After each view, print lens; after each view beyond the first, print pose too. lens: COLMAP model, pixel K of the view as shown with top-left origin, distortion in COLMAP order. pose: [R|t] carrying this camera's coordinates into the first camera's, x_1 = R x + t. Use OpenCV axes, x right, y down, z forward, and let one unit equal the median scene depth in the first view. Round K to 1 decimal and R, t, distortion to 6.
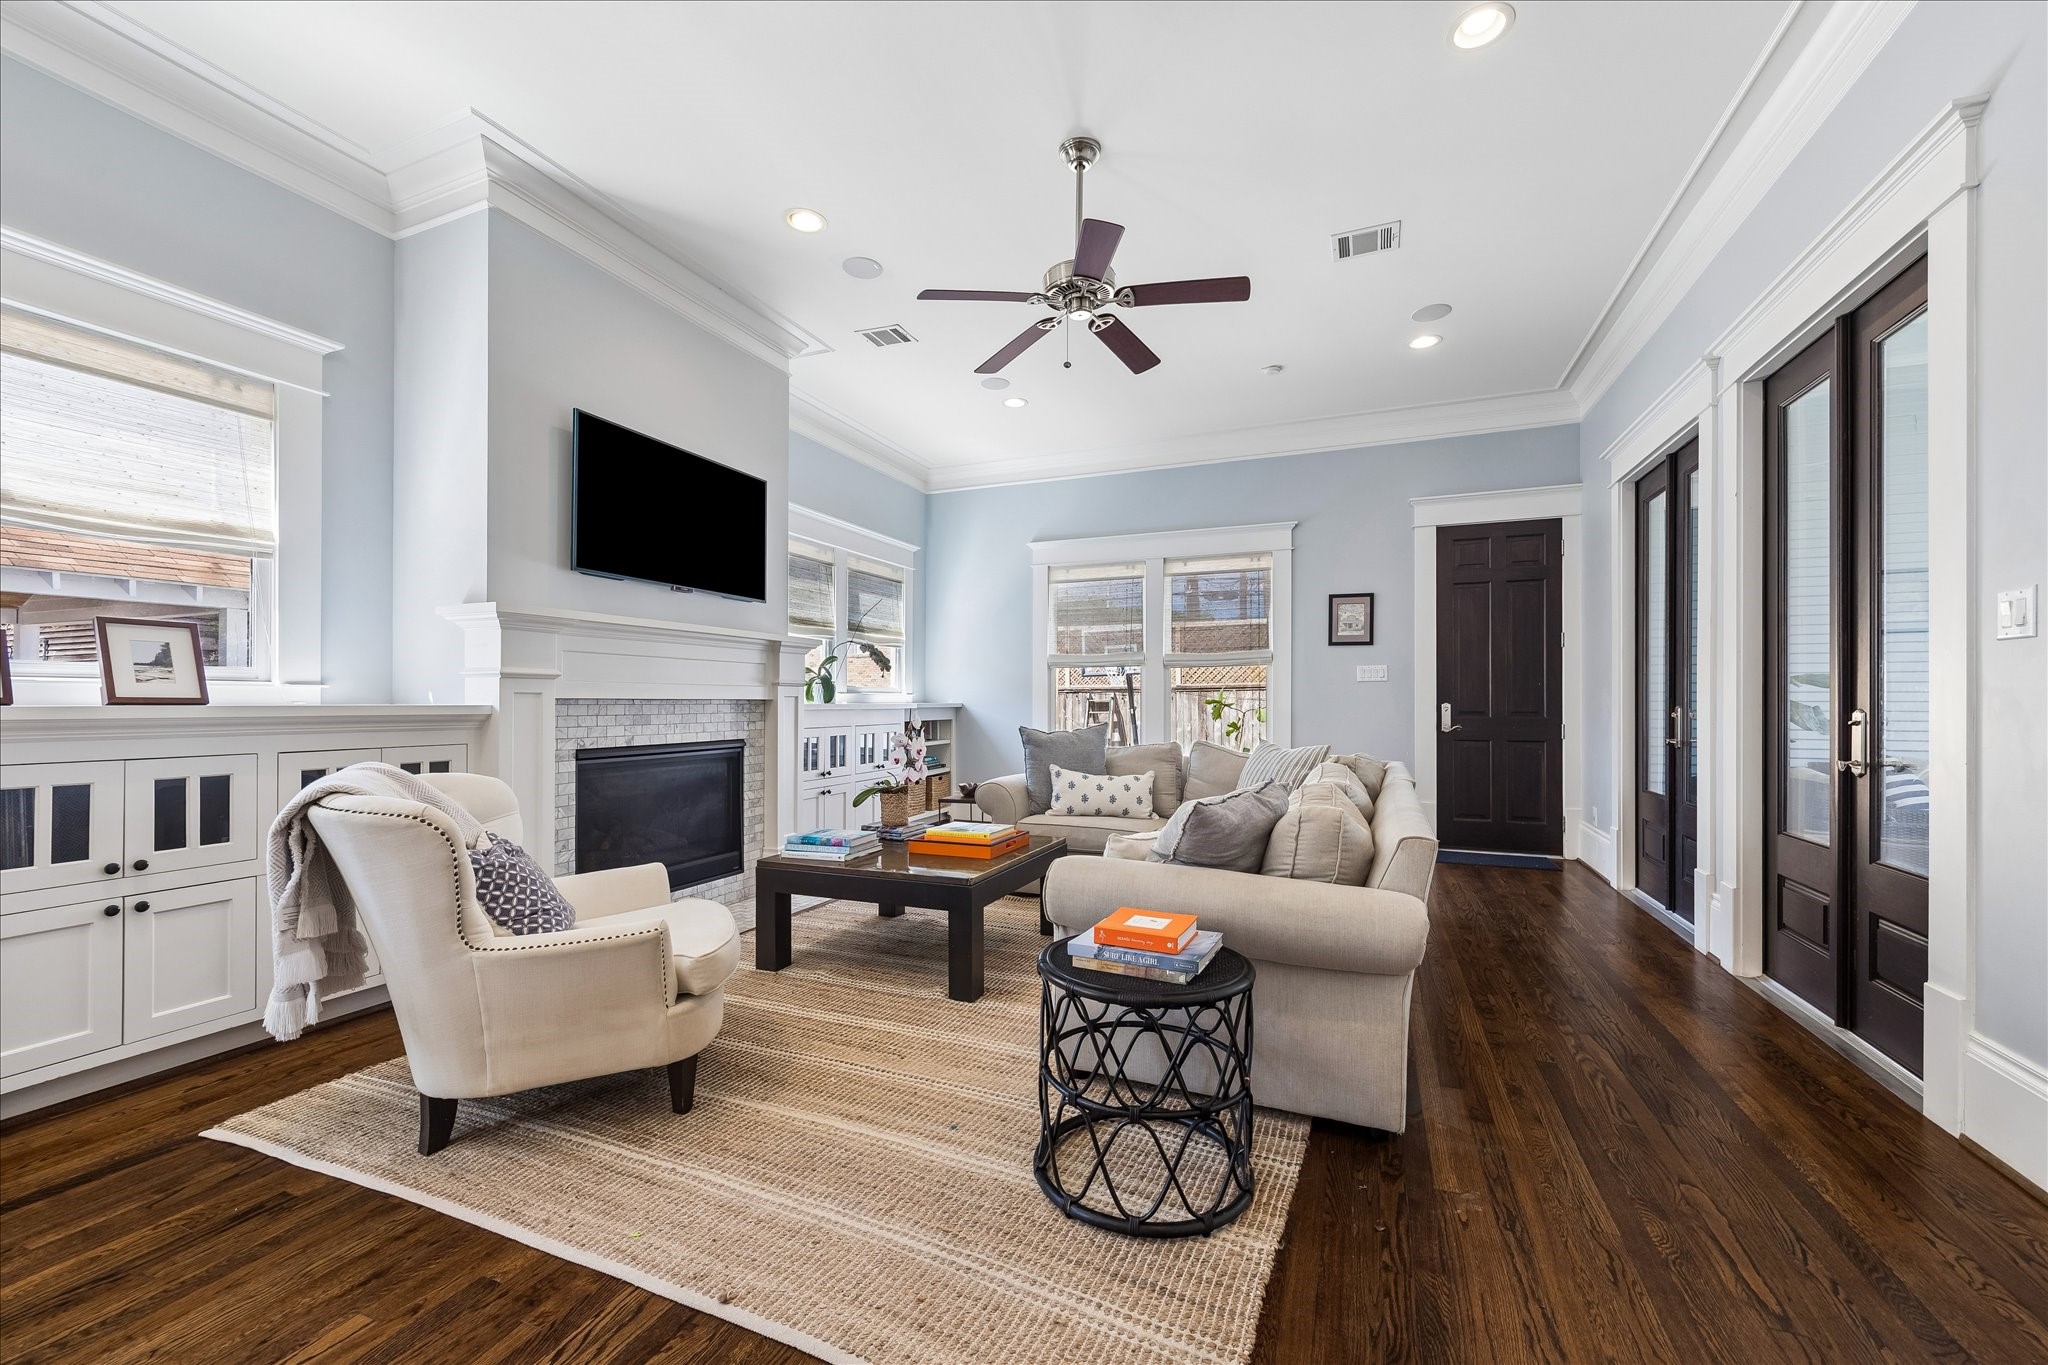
lens RADIAL K [[811.8, 0, 1024.0], [0, 811.8, 682.5], [0, 0, 1]] dist [-0.001611, -0.000003]
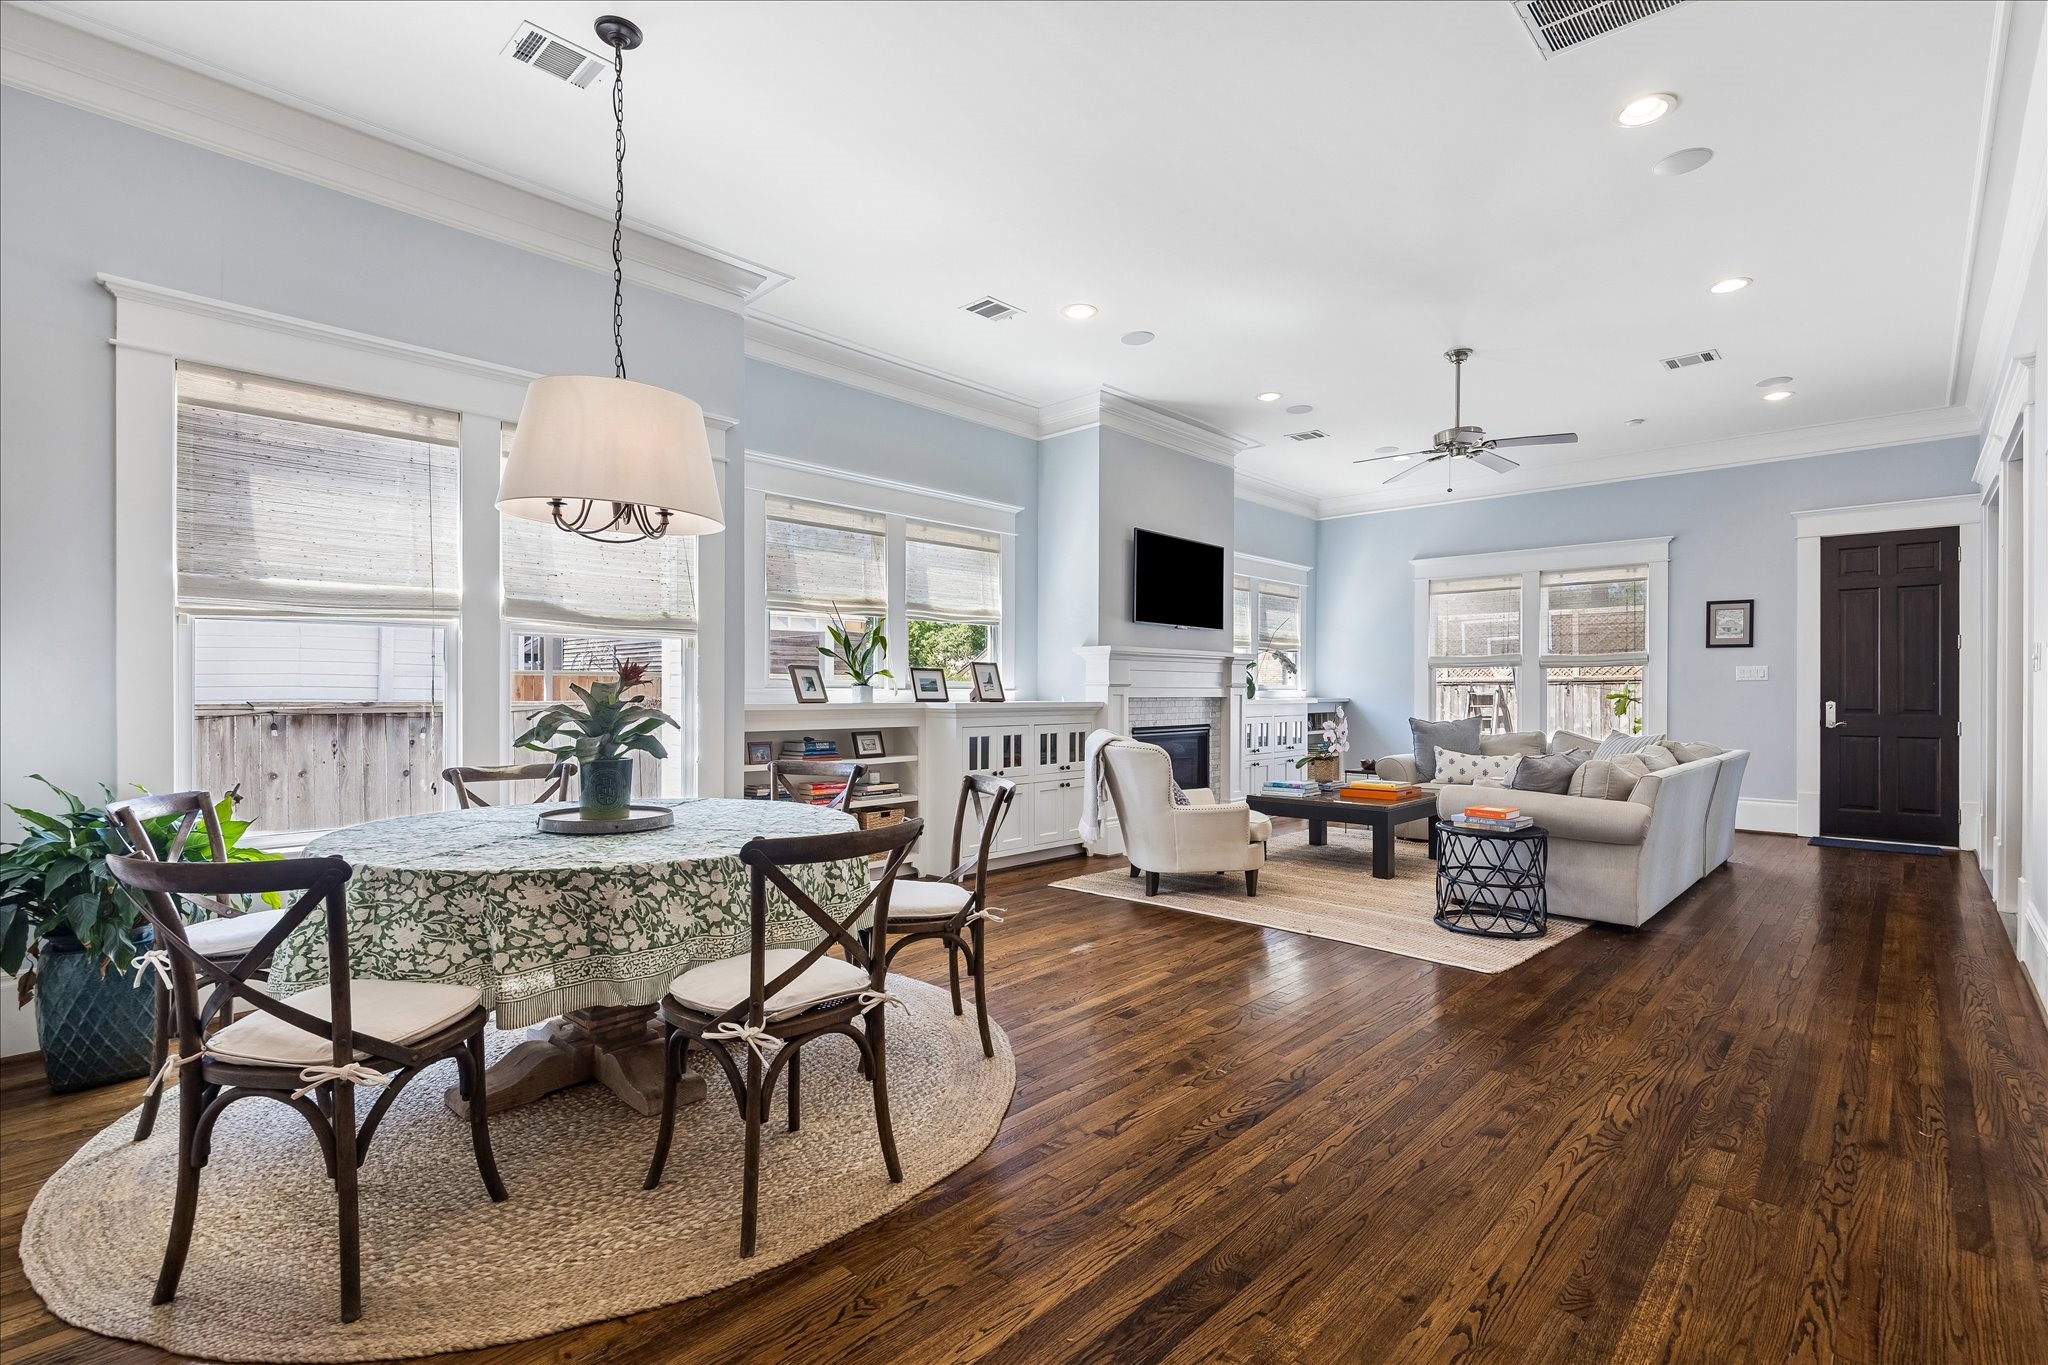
lens RADIAL K [[975.2, 0, 1024.0], [0, 975.2, 682.5], [0, 0, 1]] dist [0.000425, 0.000549]
pose [[0.938643, -0.001332, -0.344889, -0.046444], [0.006777, 0.999871, 0.014583, -0.031158], [0.344825, -0.016026, 0.938530, -0.717213]]
